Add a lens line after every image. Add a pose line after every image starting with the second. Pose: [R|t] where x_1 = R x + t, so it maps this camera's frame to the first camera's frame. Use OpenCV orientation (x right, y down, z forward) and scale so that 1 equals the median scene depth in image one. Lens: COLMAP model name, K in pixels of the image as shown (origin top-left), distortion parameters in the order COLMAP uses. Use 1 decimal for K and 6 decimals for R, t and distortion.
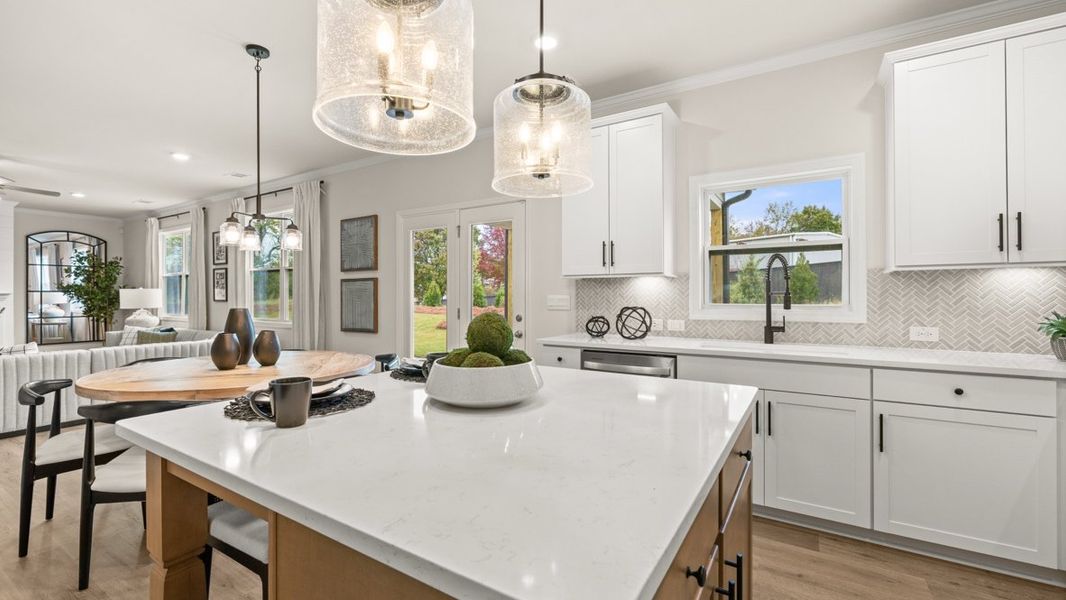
lens RADIAL K [[451.8, 0, 527.2], [0, 451.8, 294.0], [0, 0, 1]] dist [-0.000173, 0.000052]
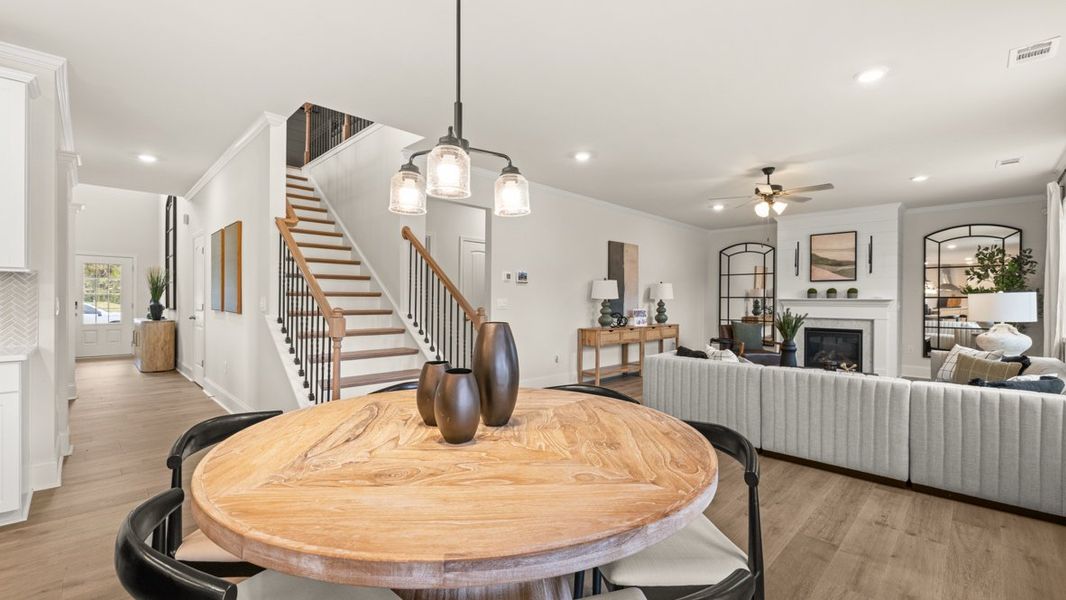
lens RADIAL K [[446.1, 0, 530.2], [0, 446.1, 301.4], [0, 0, 1]] dist [-0.000322, 0.000216]
pose [[-0.222963, 0.004392, -0.974817, -0.069137], [-0.004914, 0.999972, 0.005630, 0.001673], [0.974815, 0.006045, -0.222935, 0.673610]]
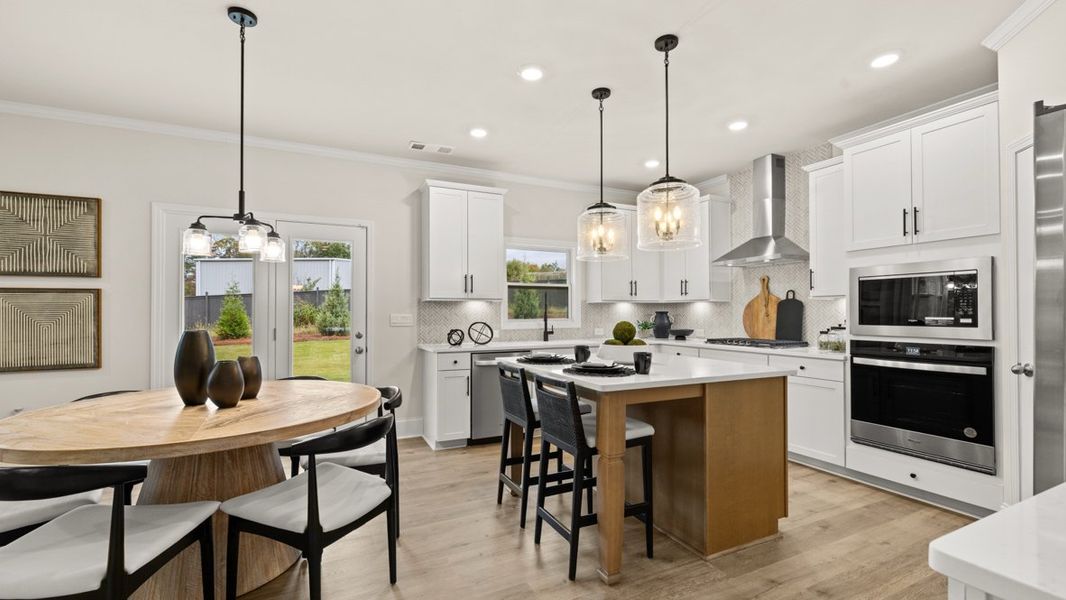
lens RADIAL K [[450.8, 0, 528.7], [0, 450.8, 306.9], [0, 0, 1]] dist [-0.000765, 0.000338]
pose [[0.533770, 0.013717, 0.845518, -0.568011], [-0.001273, 0.999880, -0.015417, 0.001868], [-0.845629, 0.007152, 0.533724, 0.069046]]
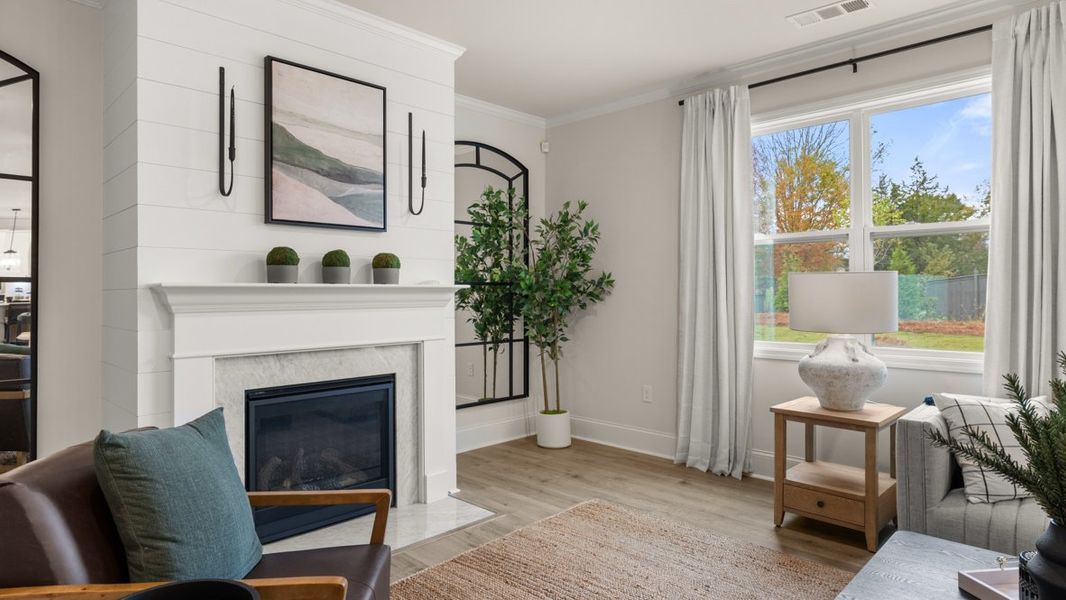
lens RADIAL K [[604.5, 0, 530.0], [0, 604.5, 287.2], [0, 0, 1]] dist [0.001716, 0.001013]
pose [[0.977194, -0.004932, -0.212290, -1.431233], [0.003254, 0.999961, -0.008253, 0.004530], [0.212323, 0.007374, 0.977172, 0.760976]]
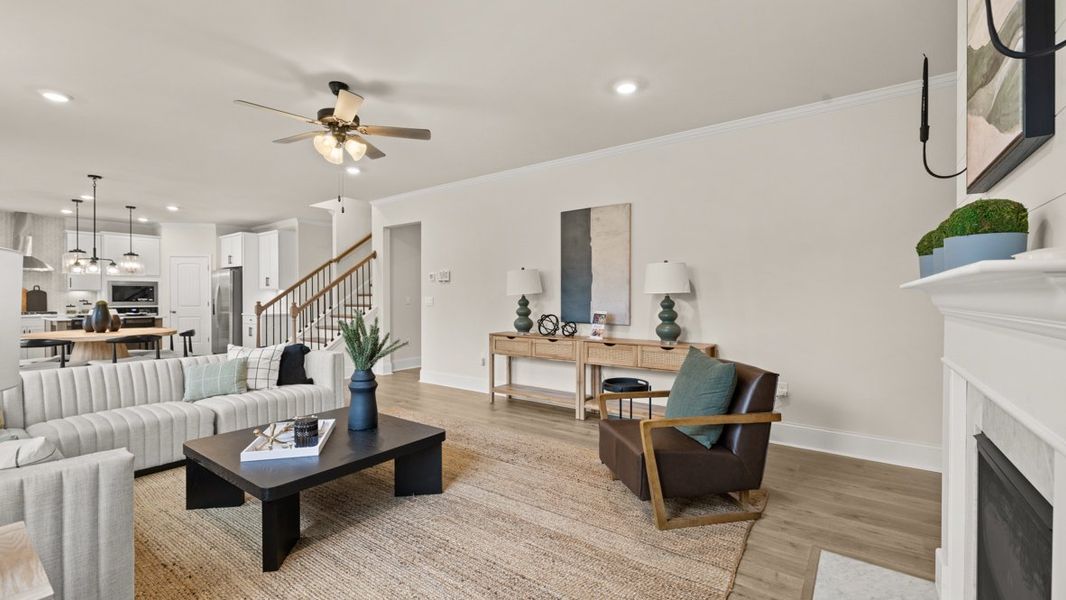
lens RADIAL K [[446.1, 0, 530.2], [0, 446.1, 301.4], [0, 0, 1]] dist [-0.000322, 0.000216]
pose [[-0.996684, 0.002155, 0.081337, -1.529133], [0.002807, 0.999965, 0.007910, 0.006442], [-0.081317, 0.008112, -0.996655, 1.604586]]
